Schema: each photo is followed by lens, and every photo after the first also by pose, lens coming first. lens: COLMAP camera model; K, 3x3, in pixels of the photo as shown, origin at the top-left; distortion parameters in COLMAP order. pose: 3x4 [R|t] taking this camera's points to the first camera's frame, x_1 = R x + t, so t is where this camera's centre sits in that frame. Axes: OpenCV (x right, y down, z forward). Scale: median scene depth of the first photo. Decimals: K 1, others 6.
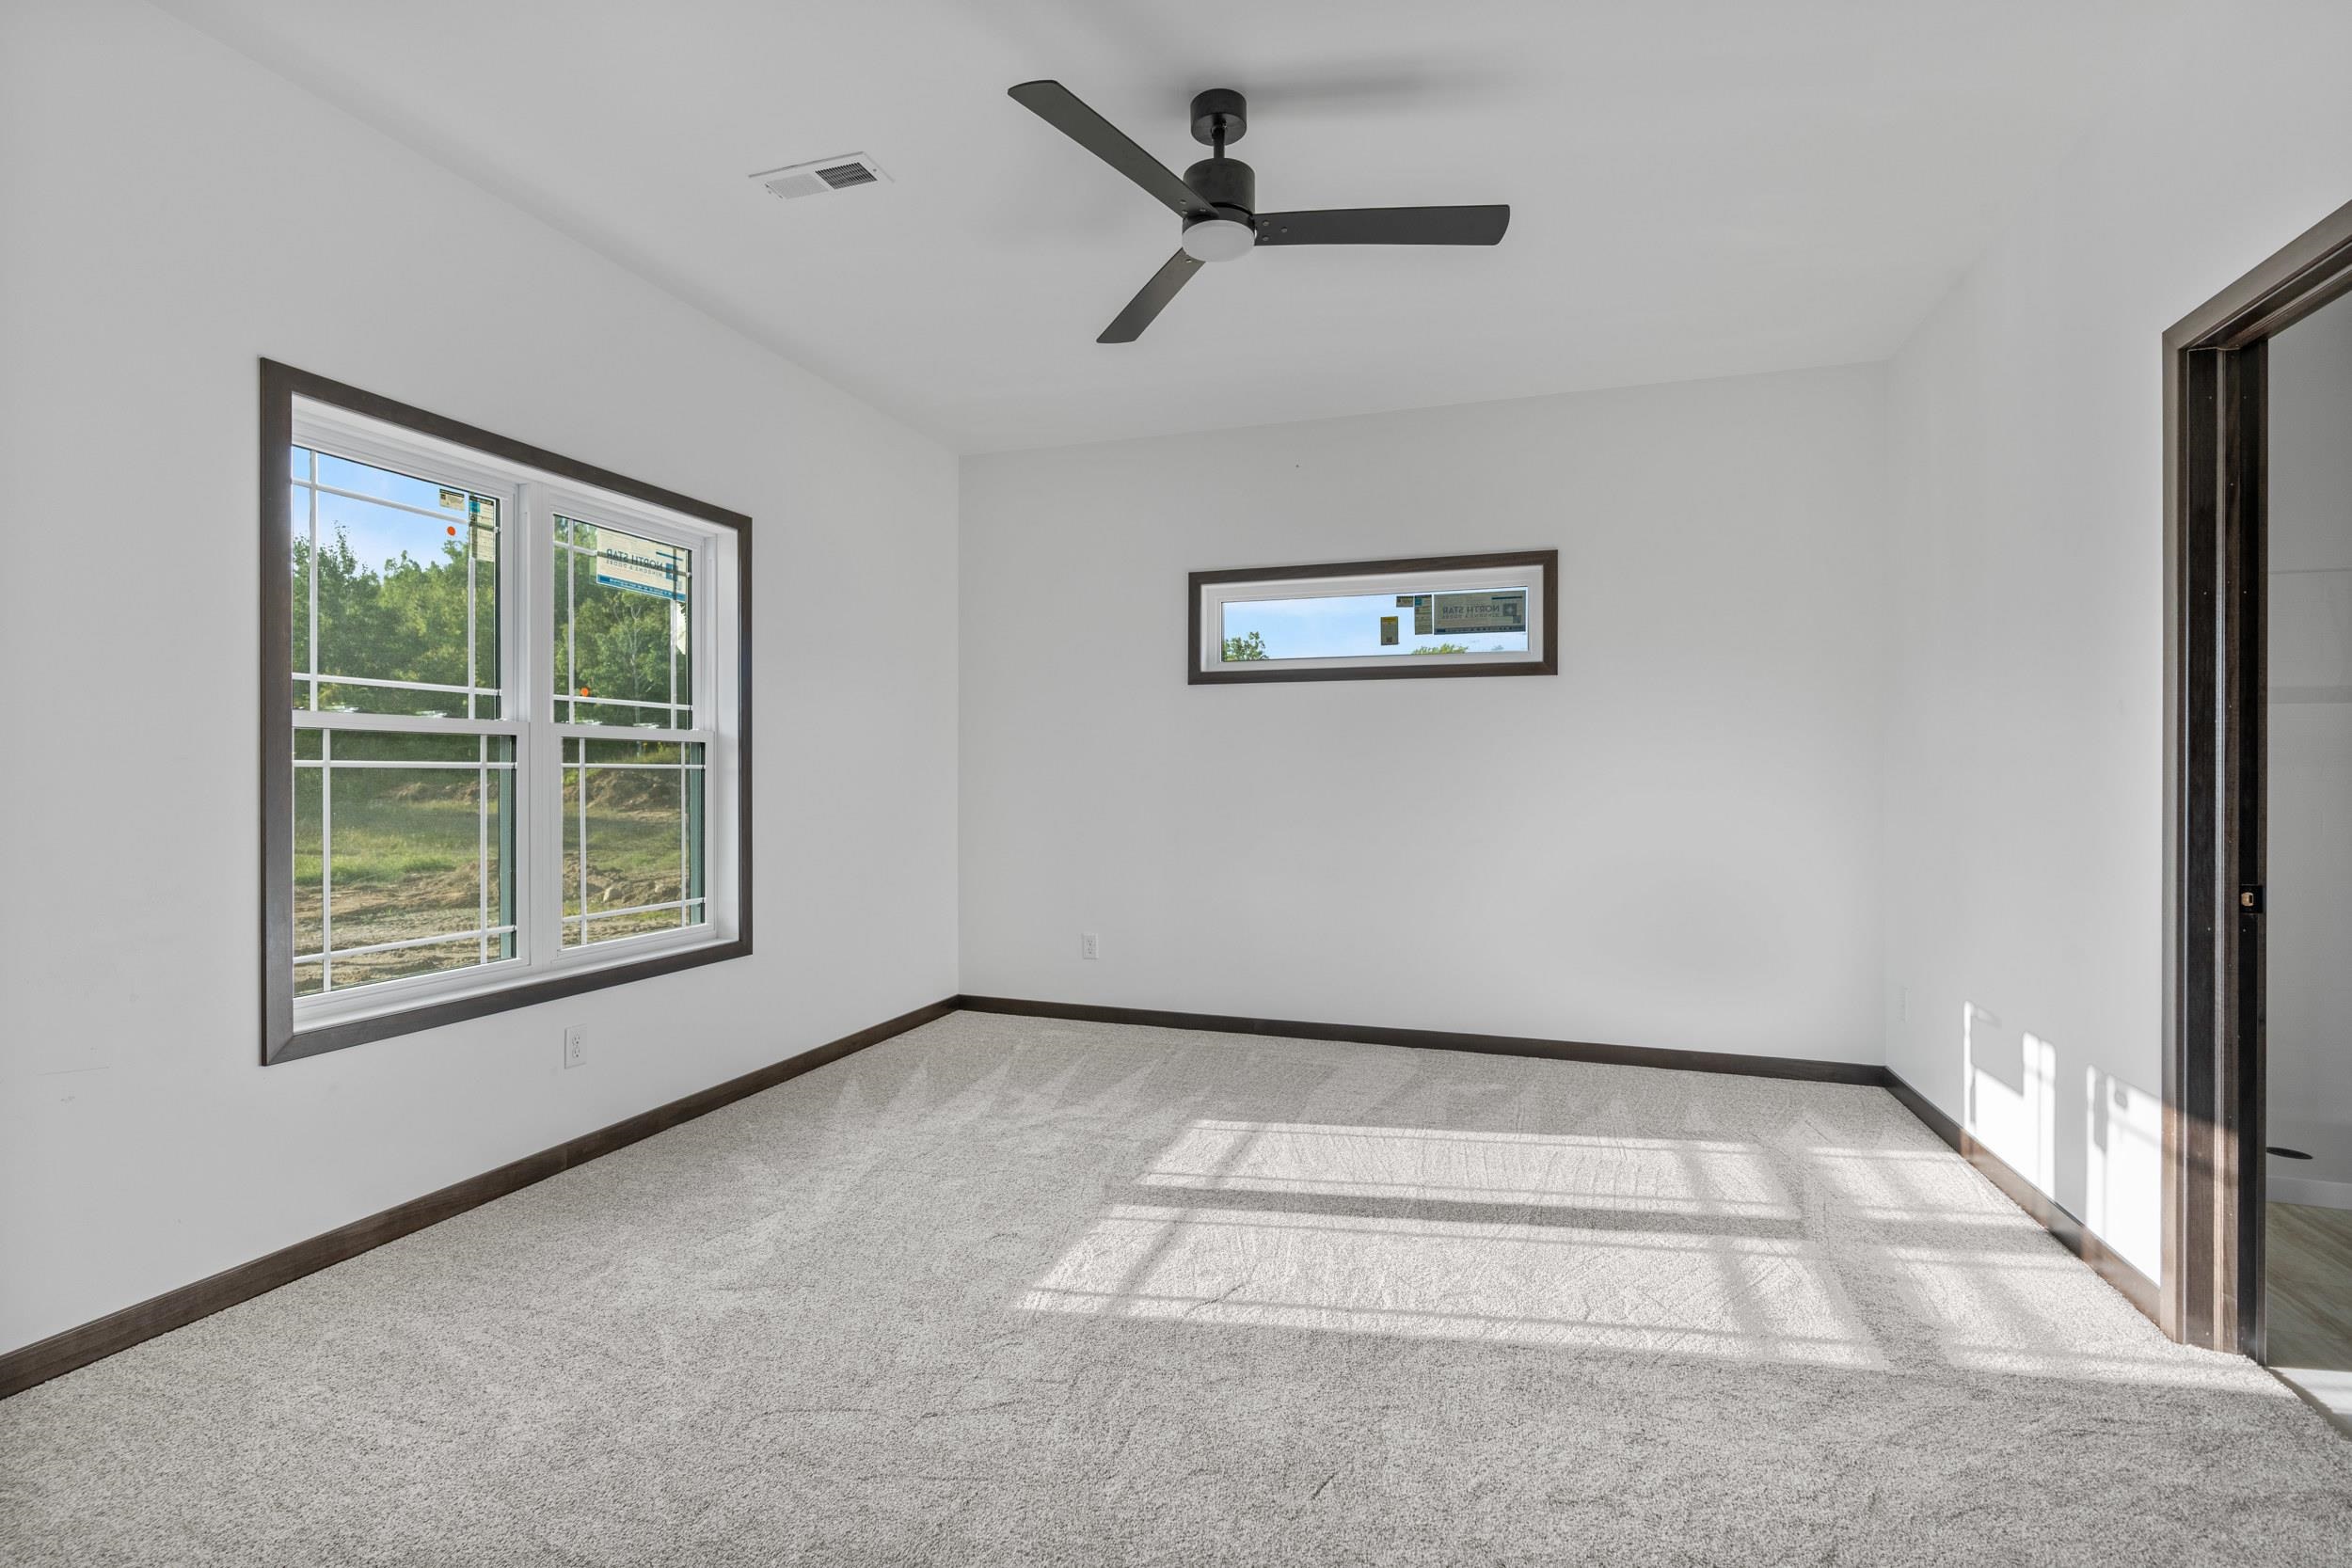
lens RADIAL K [[1063.1, 0, 1139.7], [0, 1063.1, 814.3], [0, 0, 1]] dist [-0.000996, 0.011560]
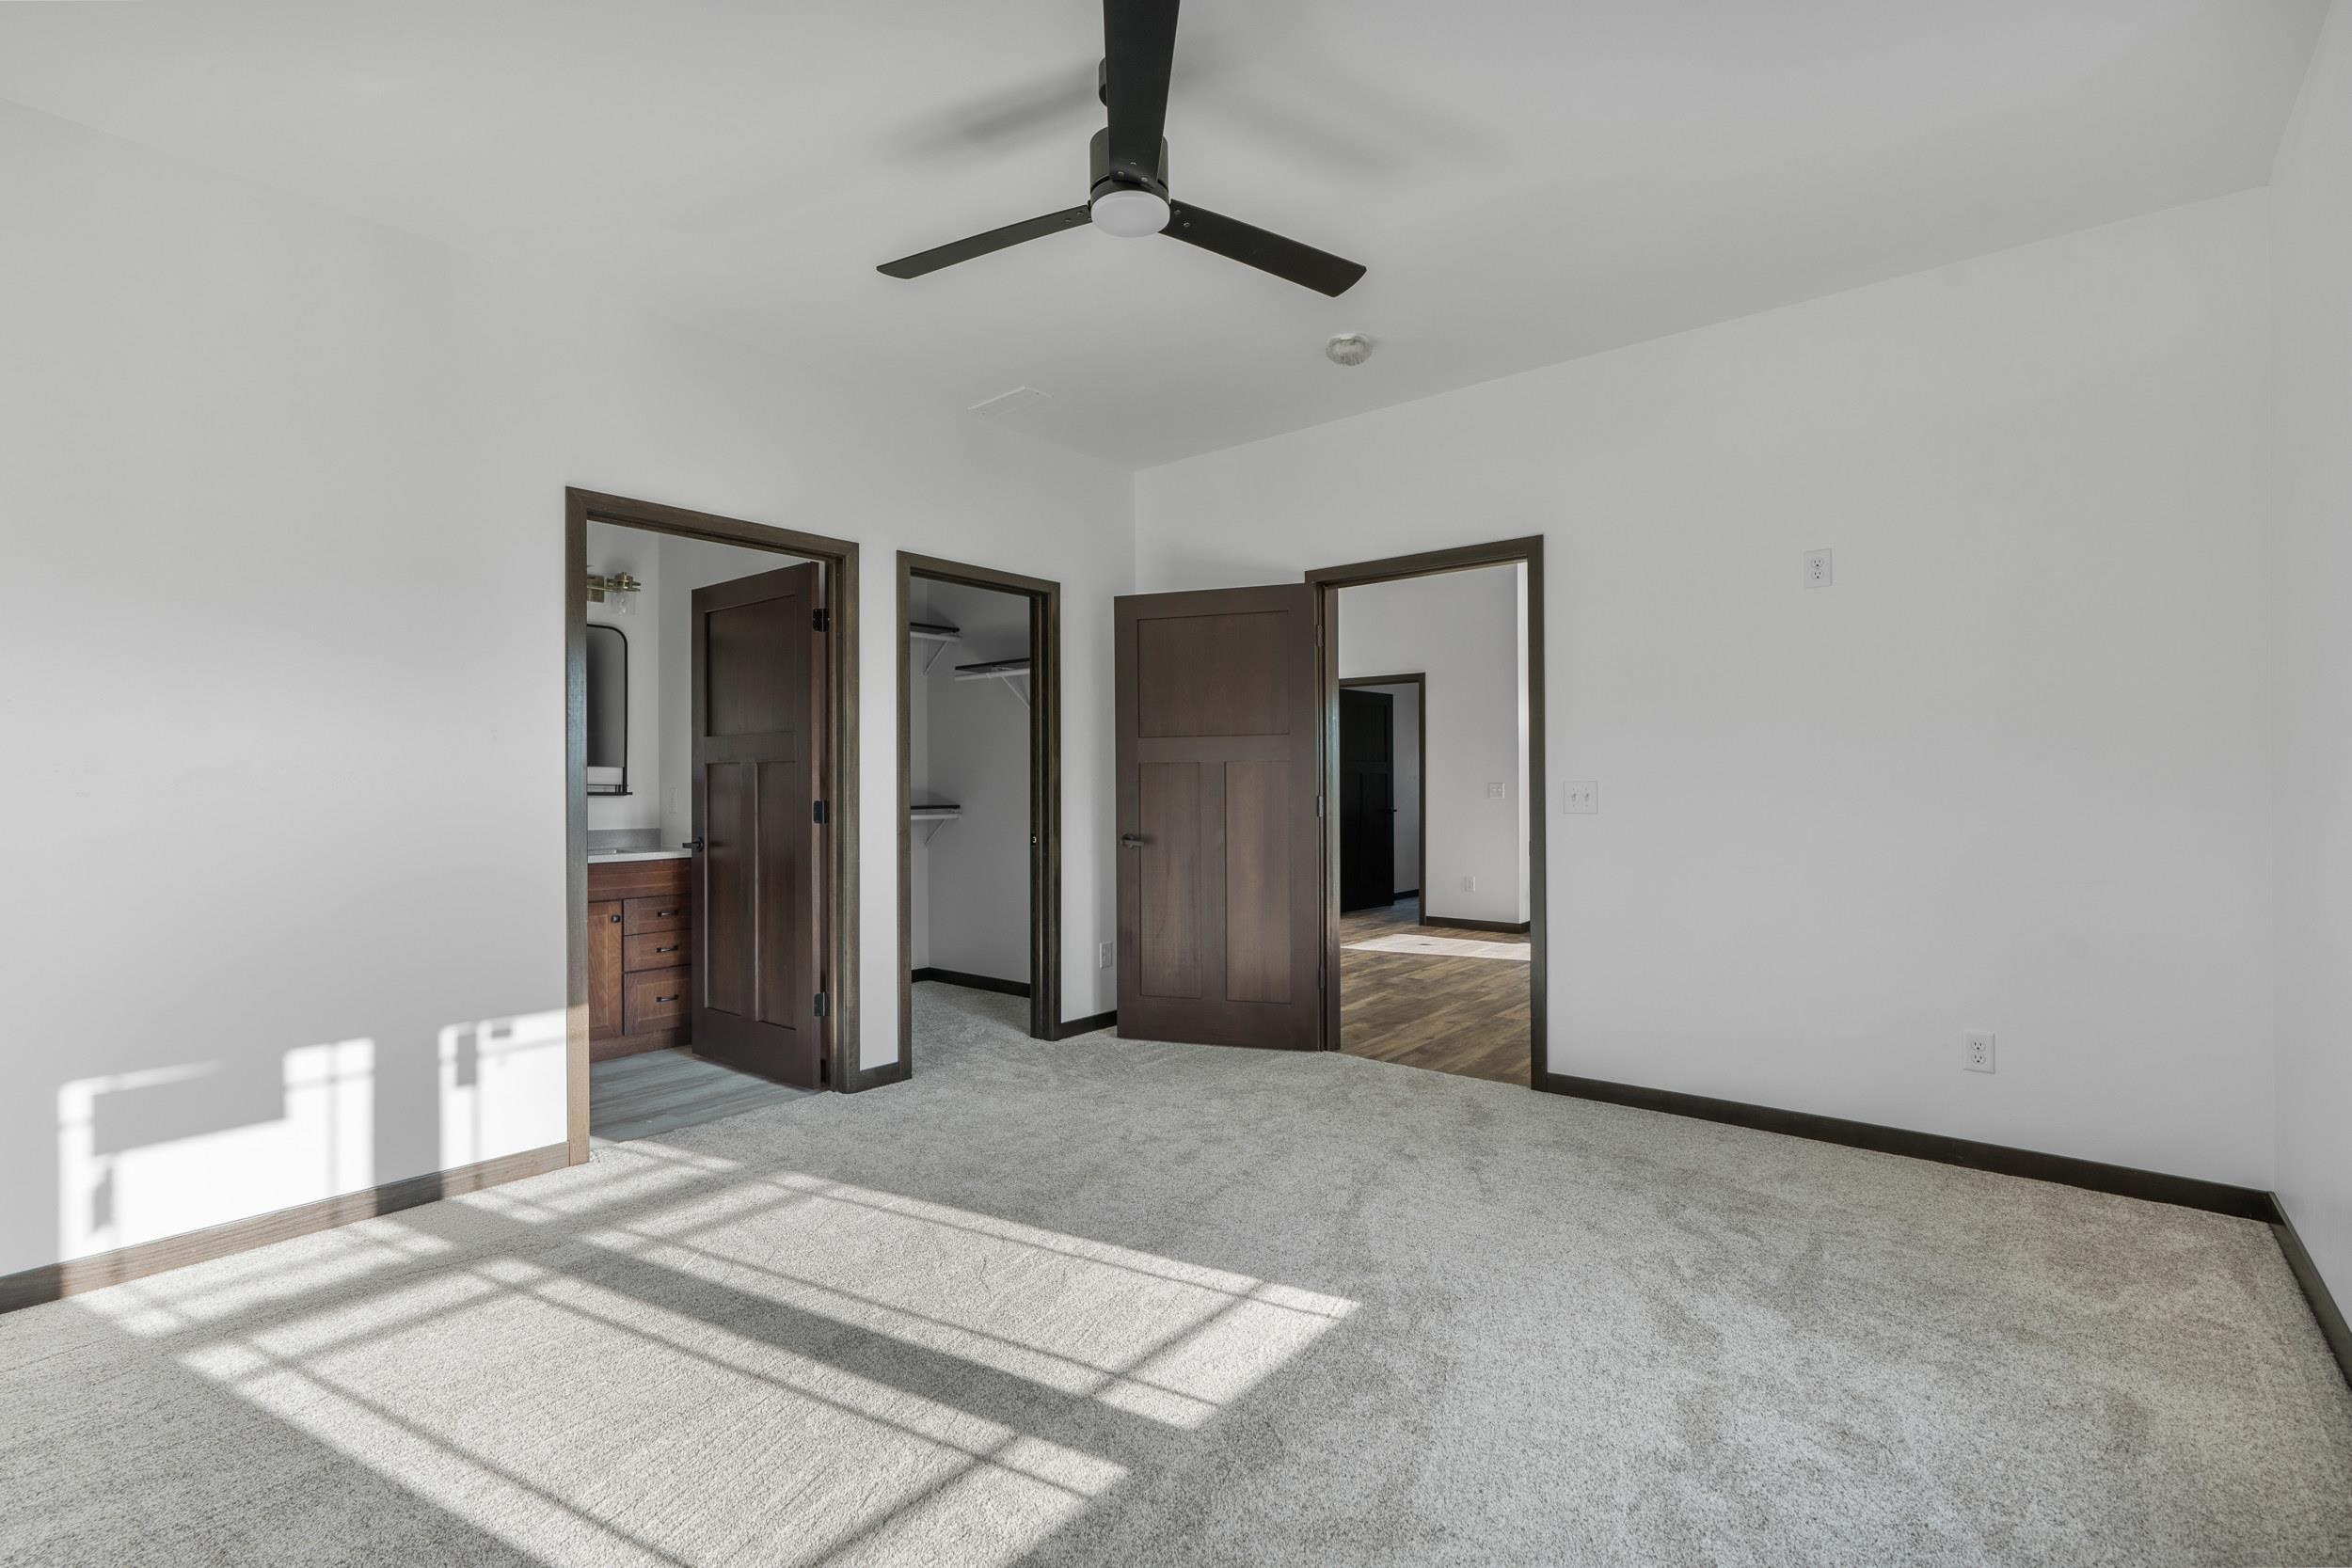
lens RADIAL K [[1071.8, 0, 1165.1], [0, 1071.8, 781.1], [0, 0, 1]] dist [-0.004543, 0.000495]
pose [[-0.937770, -0.000522, 0.347257, -0.206262], [0.011953, 0.999358, 0.033782, -0.052322], [-0.347051, 0.035830, -0.937162, 1.365874]]
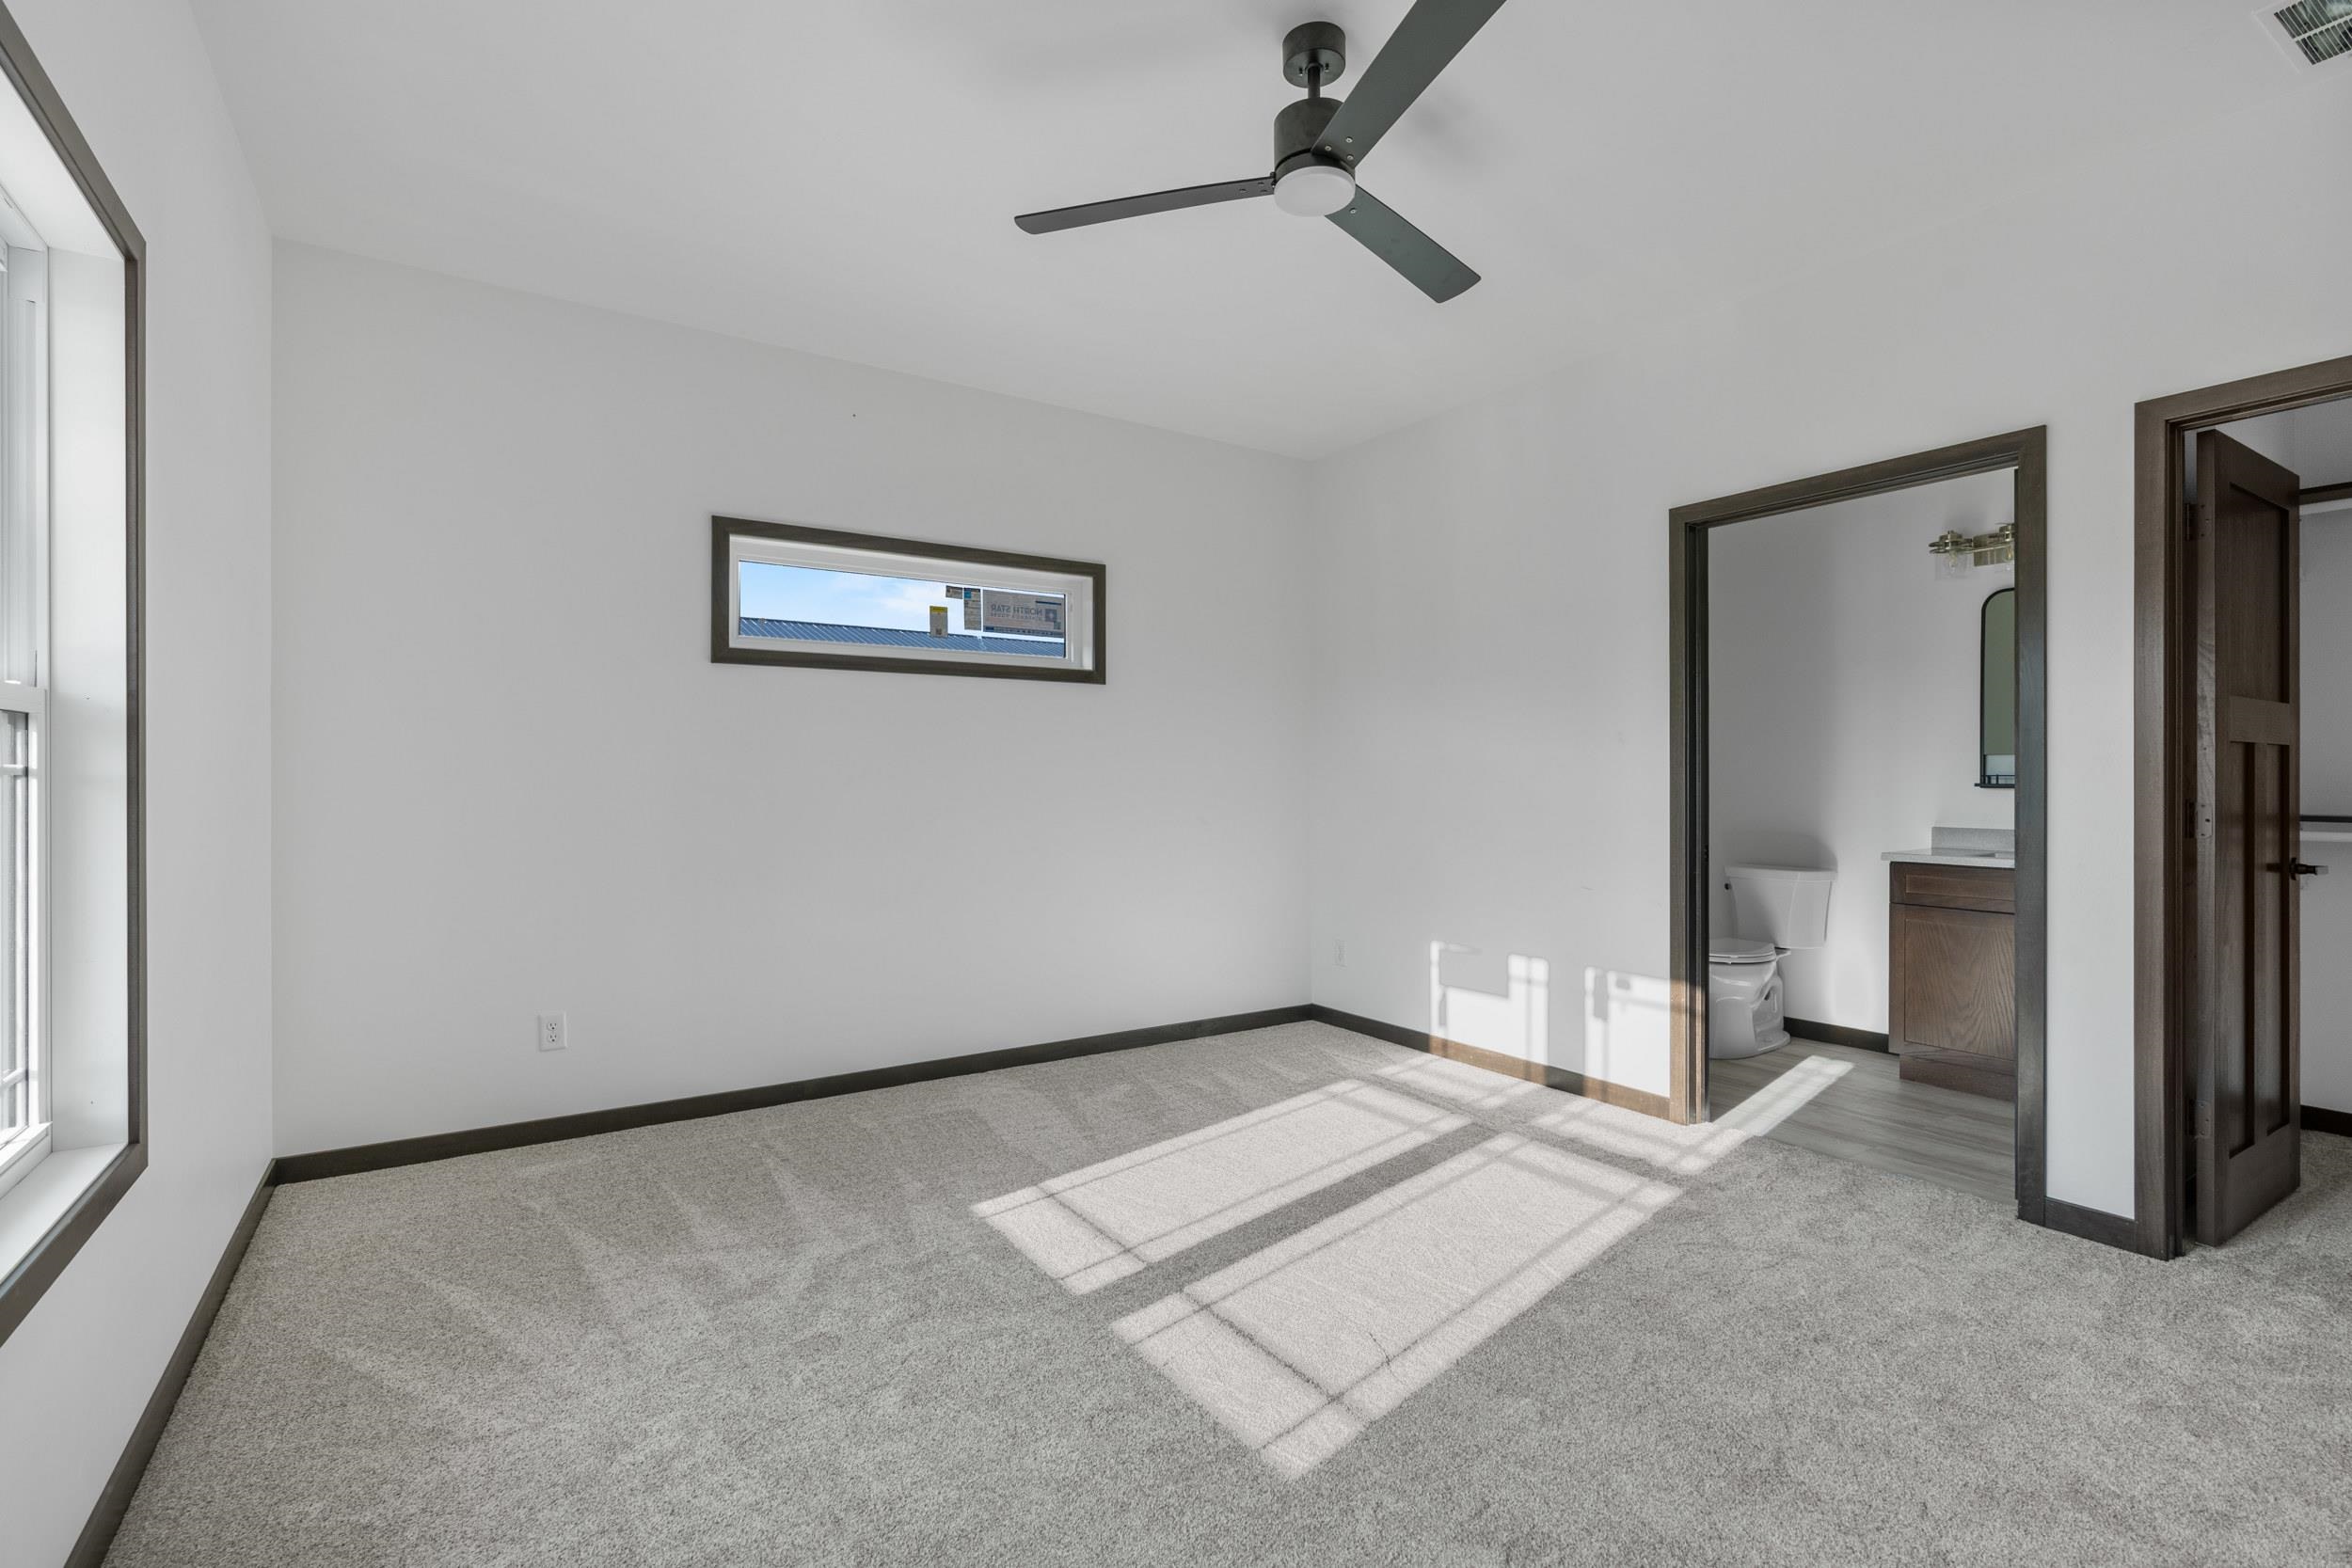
lens RADIAL K [[1083.0, 0, 1151.9], [0, 1083.0, 781.8], [0, 0, 1]] dist [-0.011989, 0.007256]
pose [[0.613864, -0.005259, 0.789394, -0.538229], [0.031419, 0.999348, -0.017775, -0.017564], [-0.788786, 0.035714, 0.613629, 0.398320]]
